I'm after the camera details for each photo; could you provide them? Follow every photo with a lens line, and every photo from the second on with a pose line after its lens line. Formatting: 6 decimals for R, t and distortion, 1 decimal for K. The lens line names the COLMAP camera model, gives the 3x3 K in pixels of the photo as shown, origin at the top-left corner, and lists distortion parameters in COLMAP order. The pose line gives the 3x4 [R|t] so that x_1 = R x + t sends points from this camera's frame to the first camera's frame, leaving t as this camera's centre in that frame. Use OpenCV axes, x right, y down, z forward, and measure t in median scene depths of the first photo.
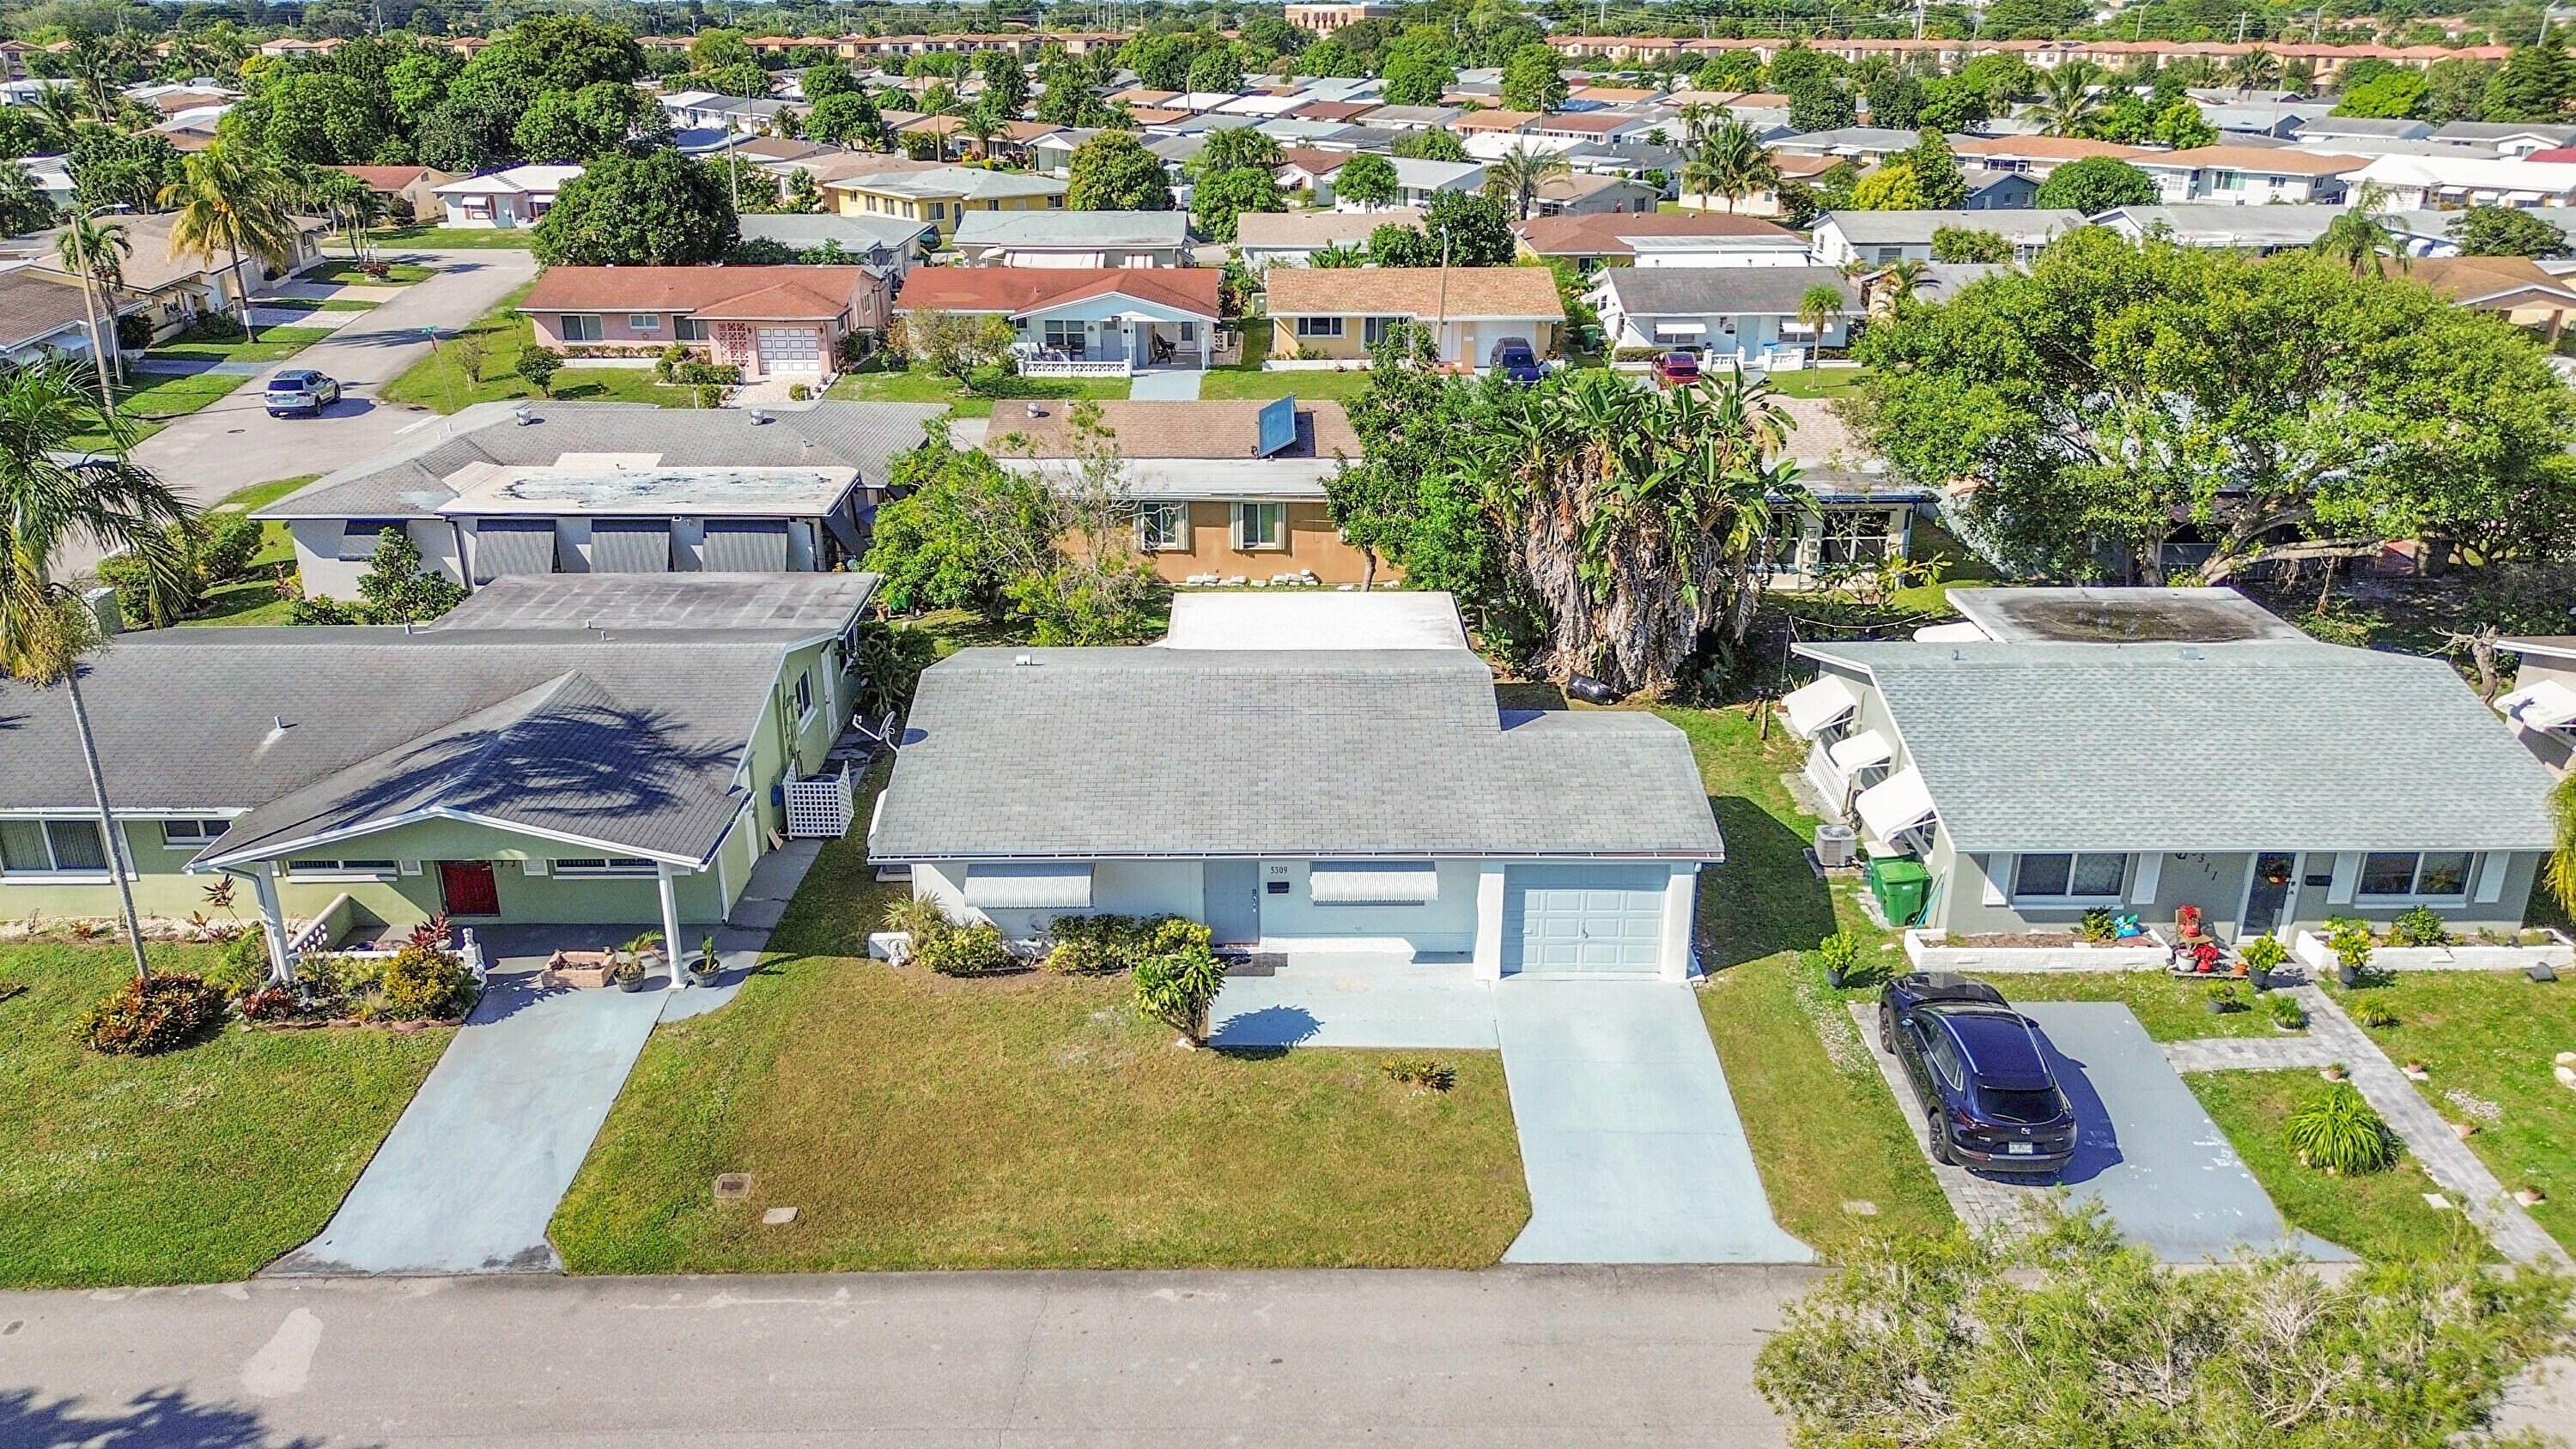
lens RADIAL K [[1881.8, 0, 1288.0], [0, 1881.8, 724.5], [0, 0, 1]] dist [0.031023, 0.000085]
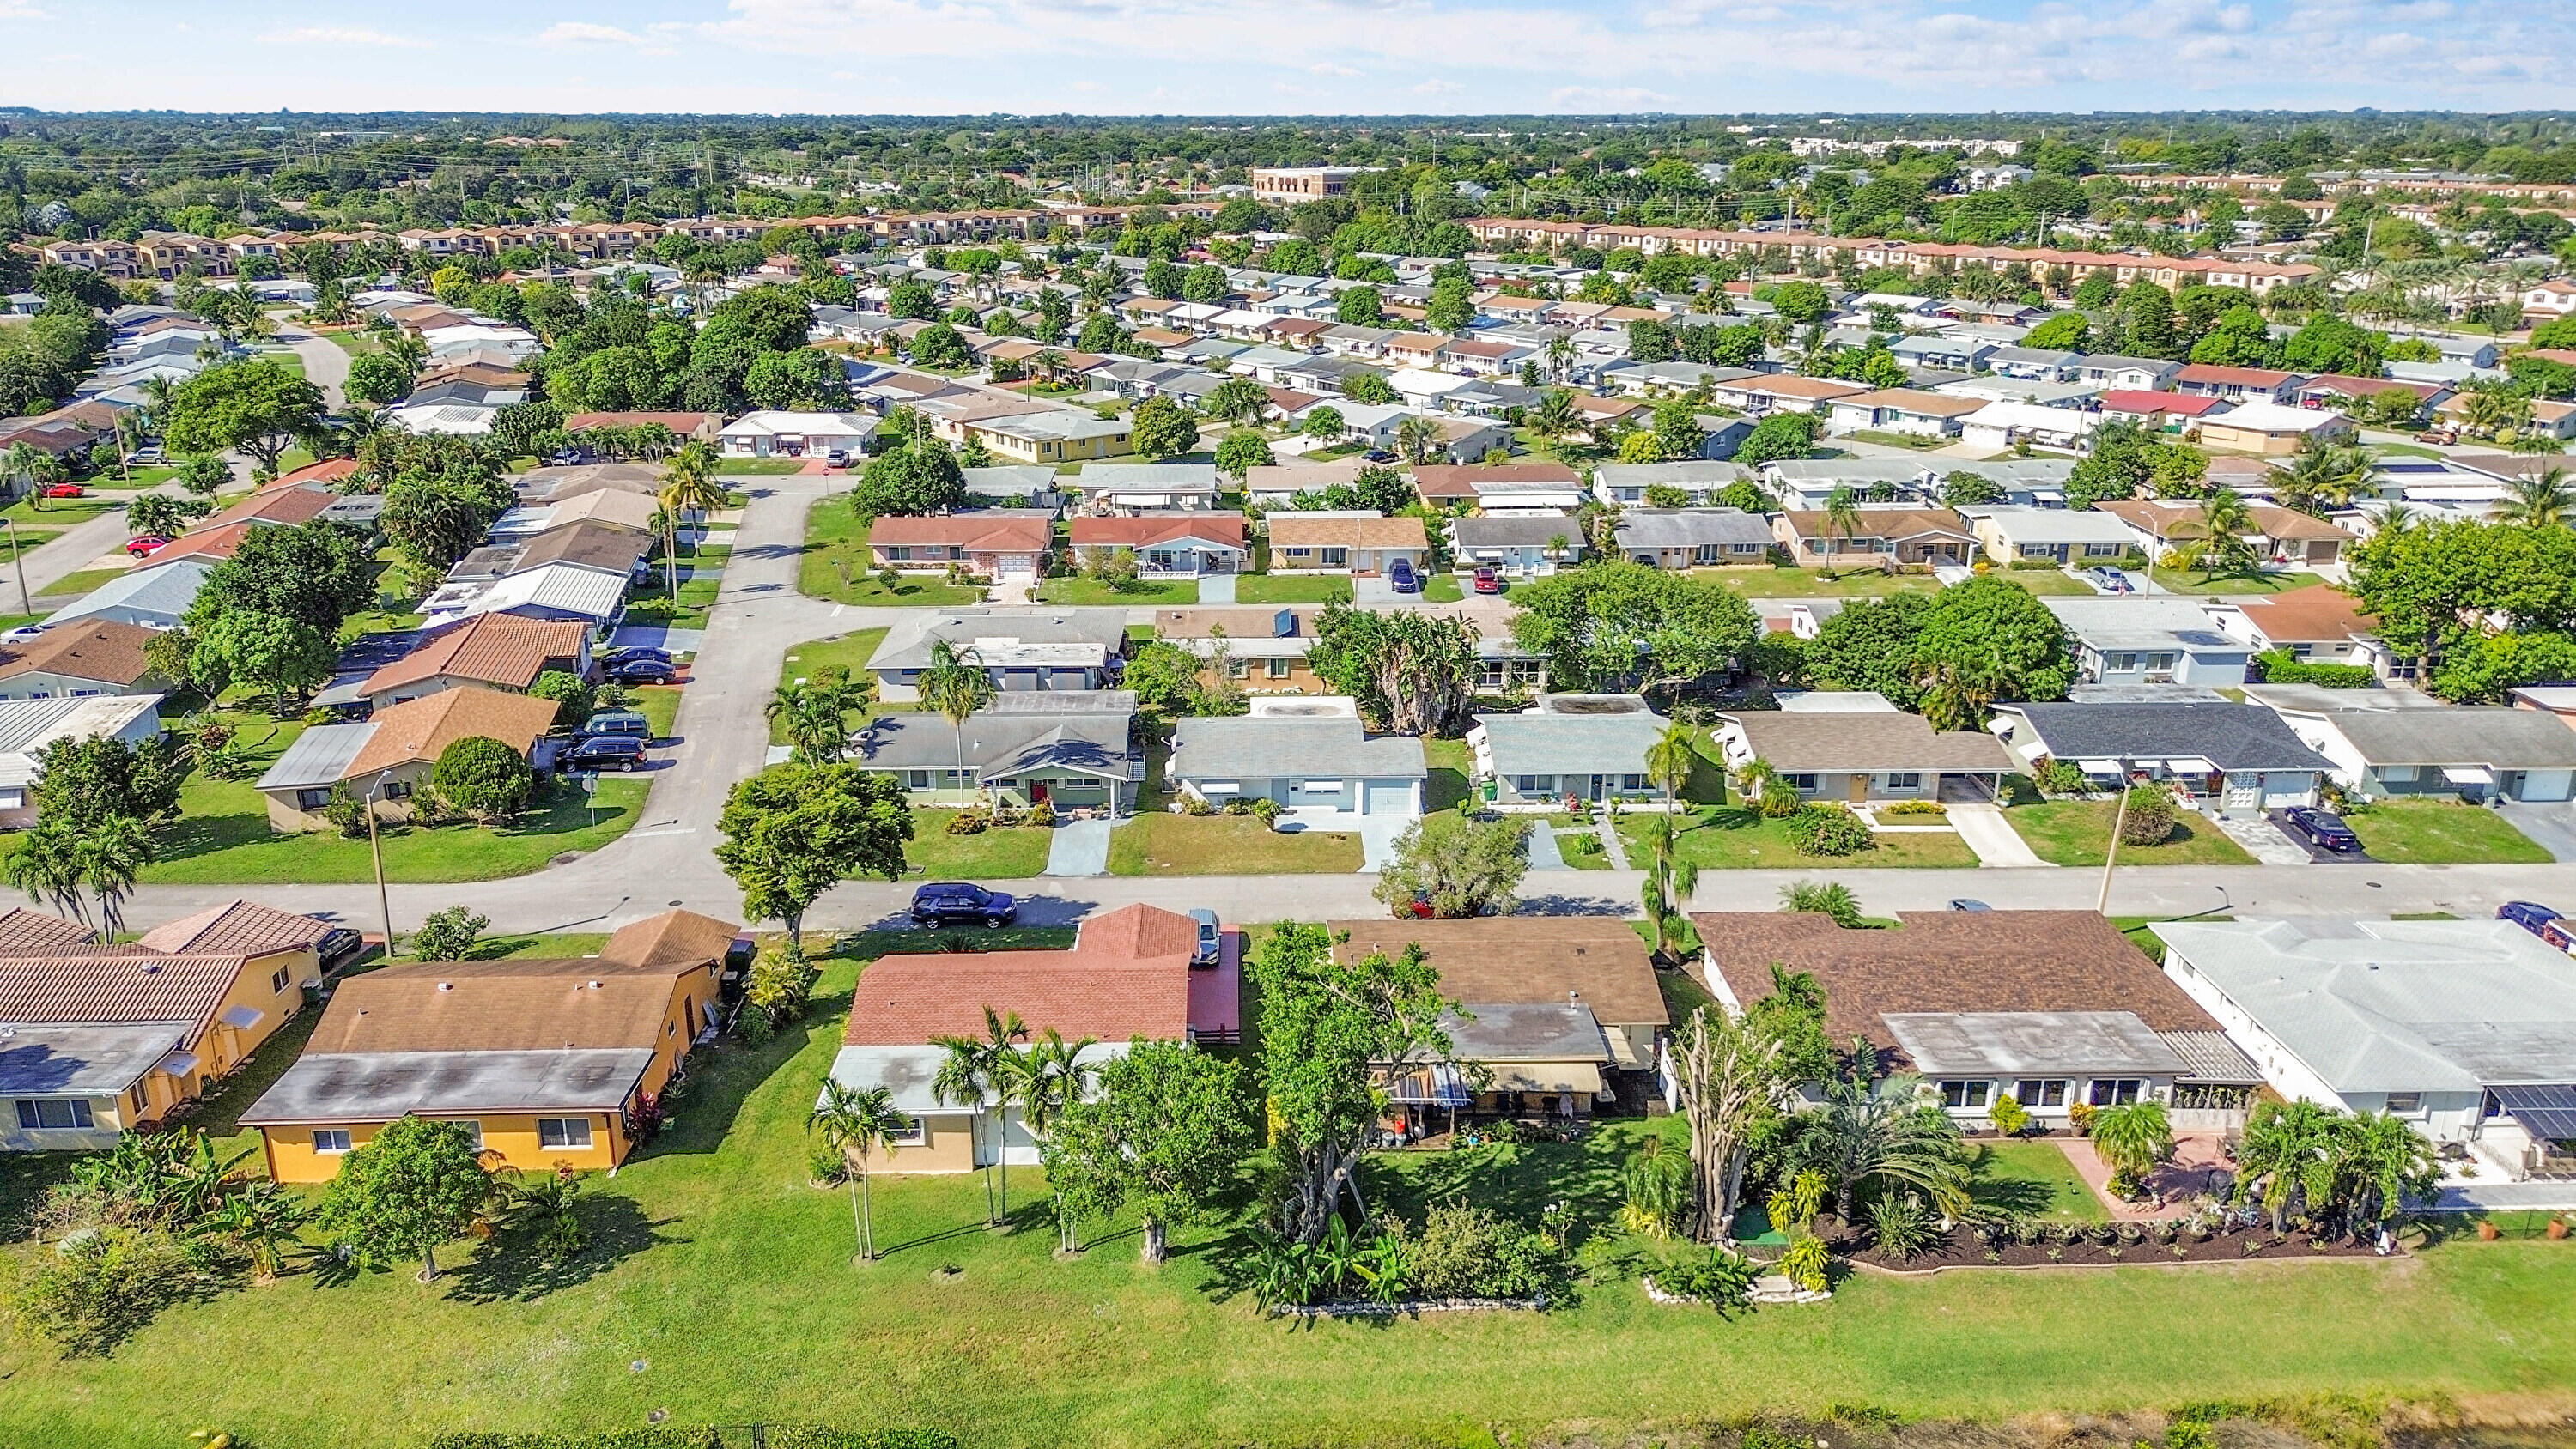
lens RADIAL K [[1881.8, 0, 1288.0], [0, 1881.8, 724.5], [0, 0, 1]] dist [0.031023, 0.000085]
pose [[0.999805, -0.004978, 0.019118, -0.061878], [0.005909, 0.998785, -0.048926, 0.106155], [-0.018852, 0.049029, 0.998619, -1.778514]]
